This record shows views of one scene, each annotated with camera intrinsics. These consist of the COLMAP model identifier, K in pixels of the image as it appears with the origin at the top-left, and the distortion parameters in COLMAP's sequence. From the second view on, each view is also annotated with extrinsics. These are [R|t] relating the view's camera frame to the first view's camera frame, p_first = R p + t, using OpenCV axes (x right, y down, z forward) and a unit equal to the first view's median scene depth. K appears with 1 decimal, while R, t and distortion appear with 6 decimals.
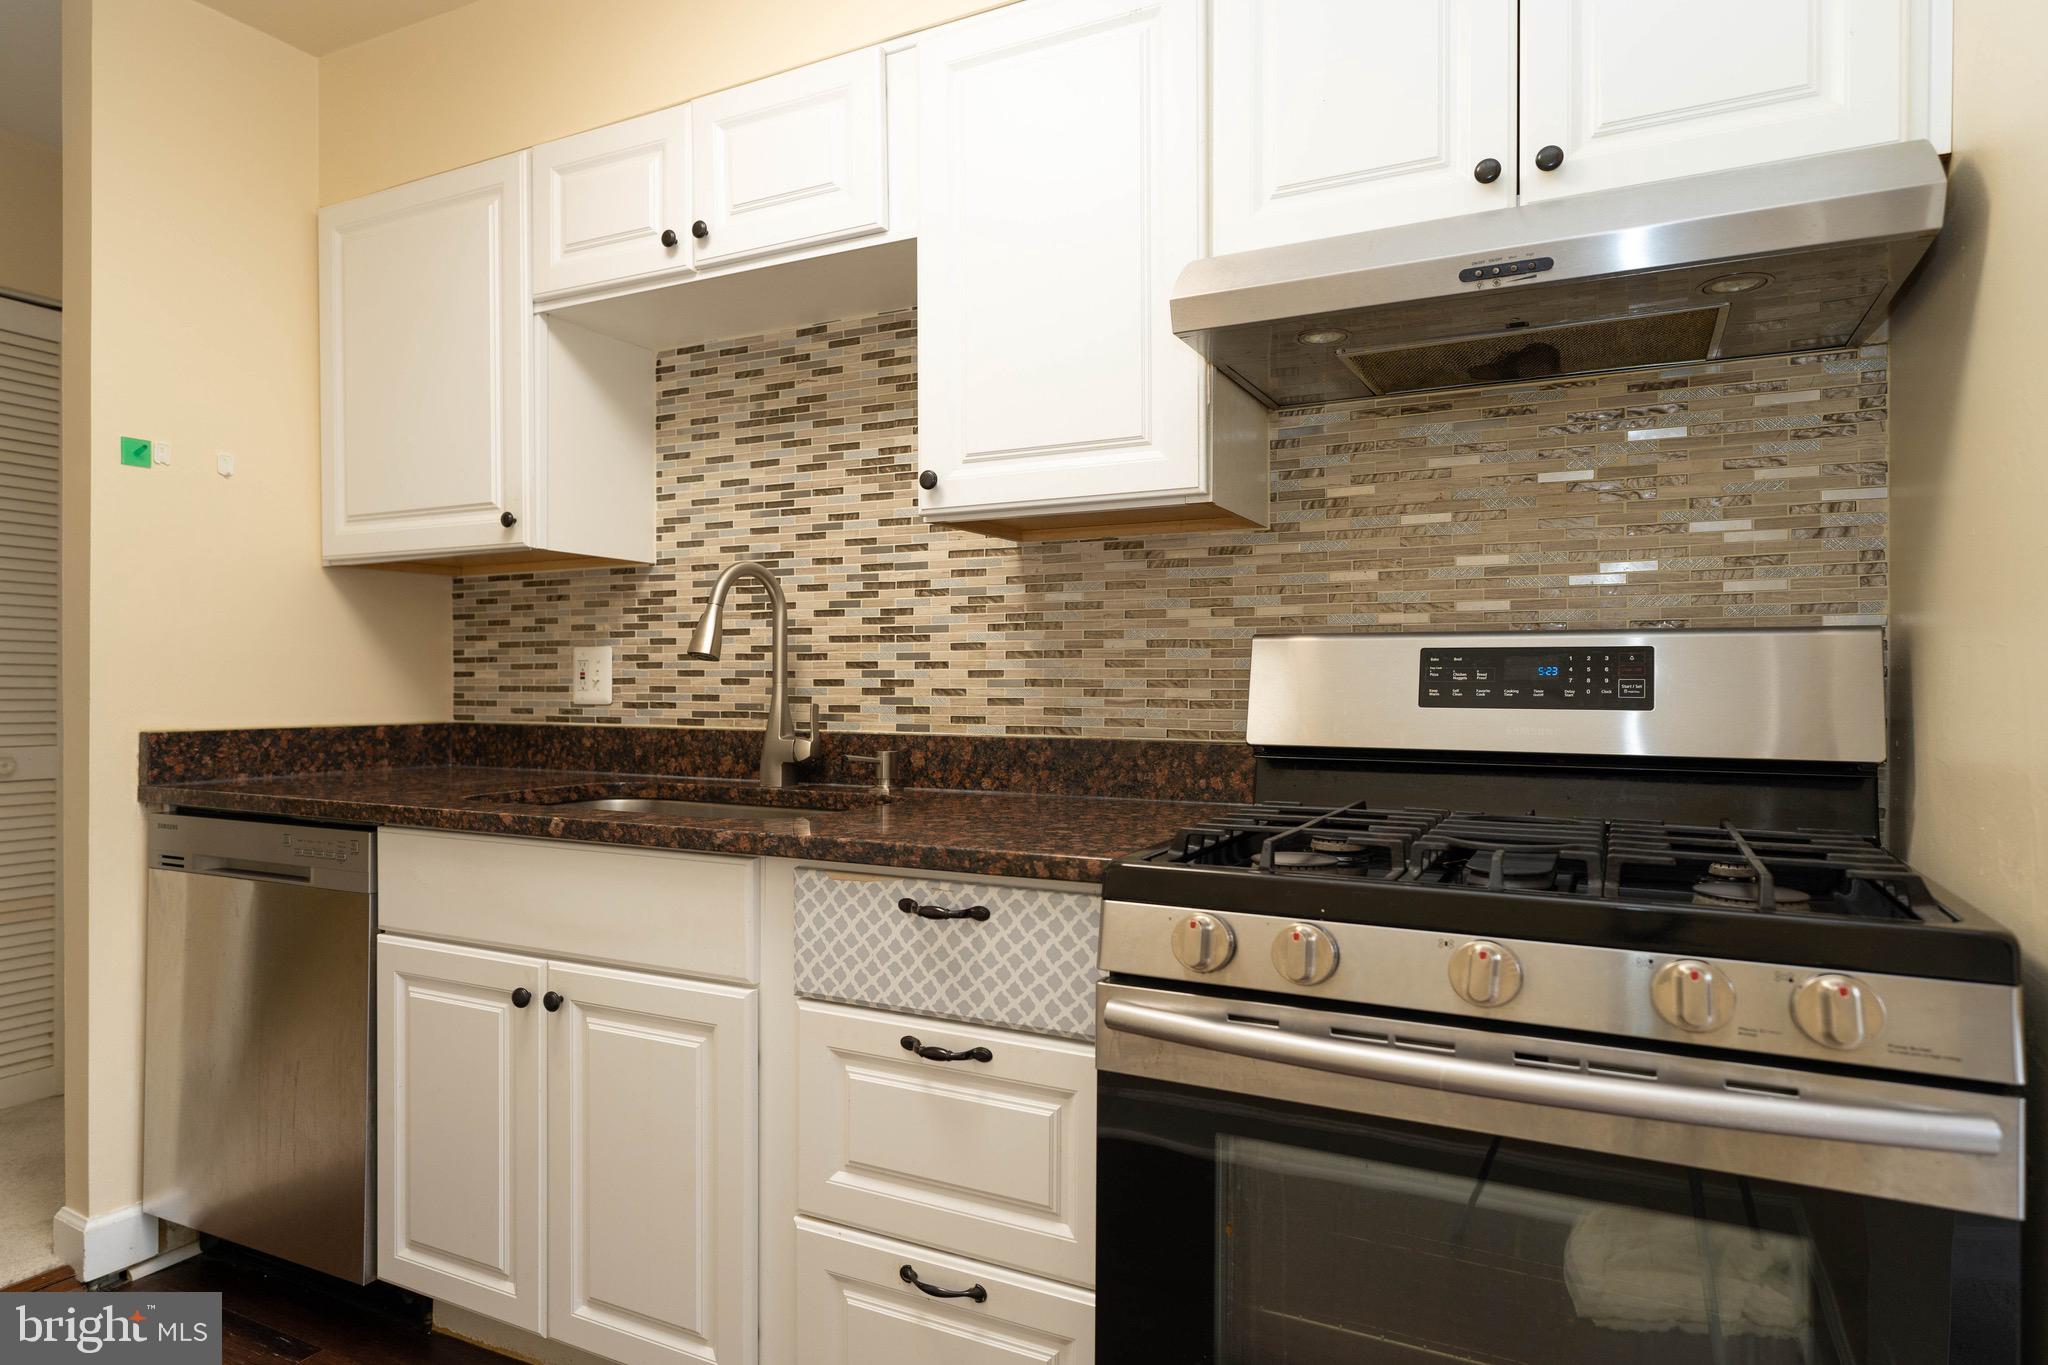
lens RADIAL K [[1159.0, 0, 1031.0], [0, 1159.0, 688.6], [0, 0, 1]] dist [-0.001828, -0.000027]
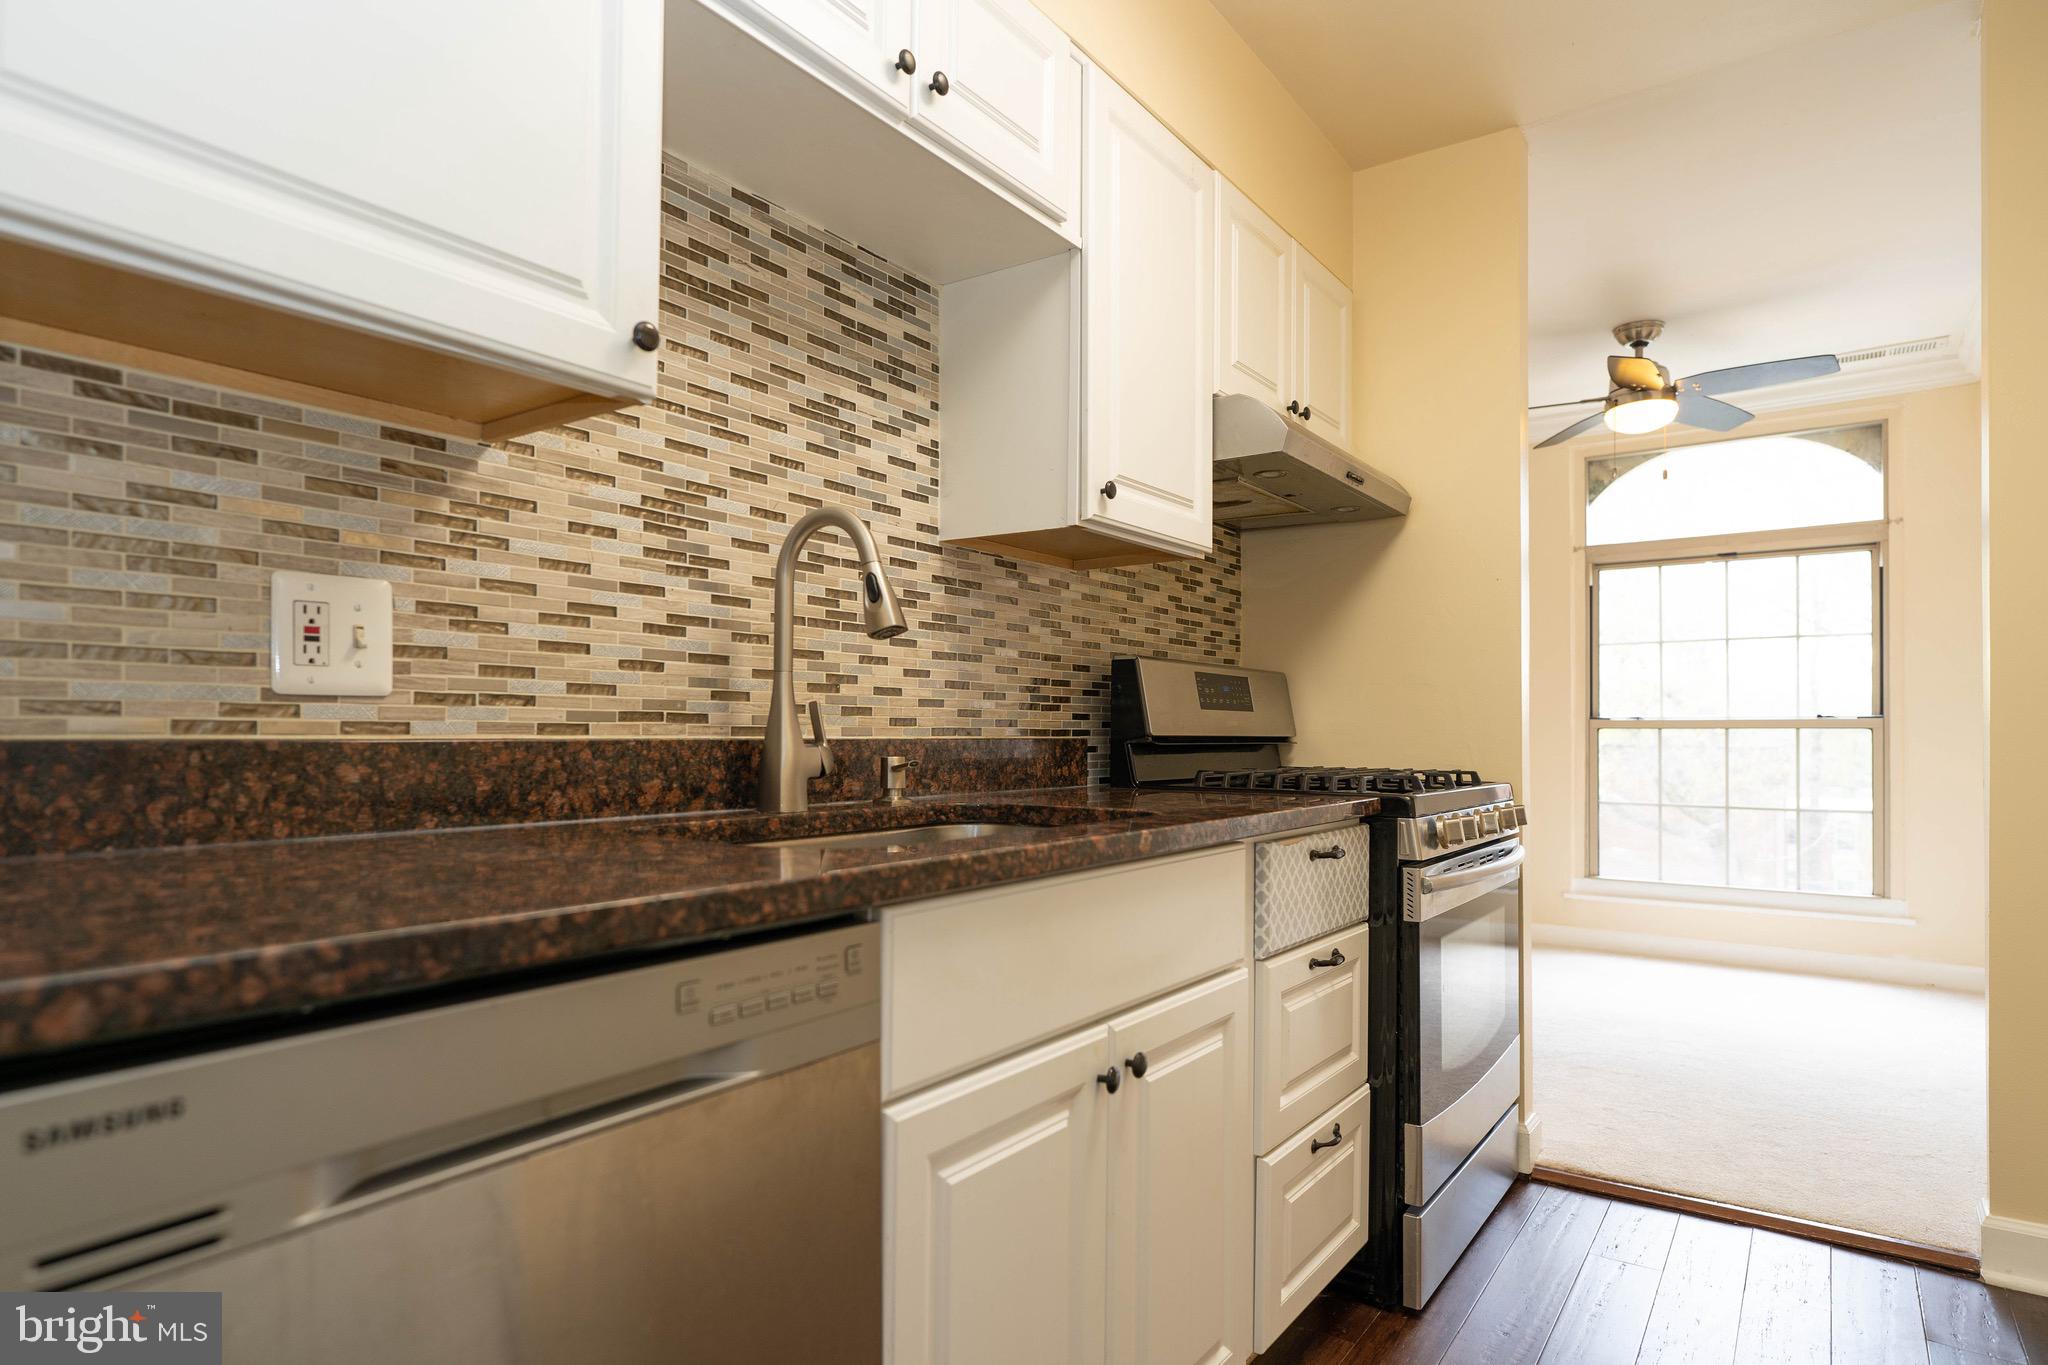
lens RADIAL K [[1182.6, 0, 1022.8], [0, 1182.6, 724.2], [0, 0, 1]] dist [-0.001824, 0.000137]
pose [[0.143020, 0.006376, 0.989699, -0.937663], [0.003045, 0.999972, -0.006882, 0.034104], [-0.989715, 0.003998, 0.142997, 0.739421]]
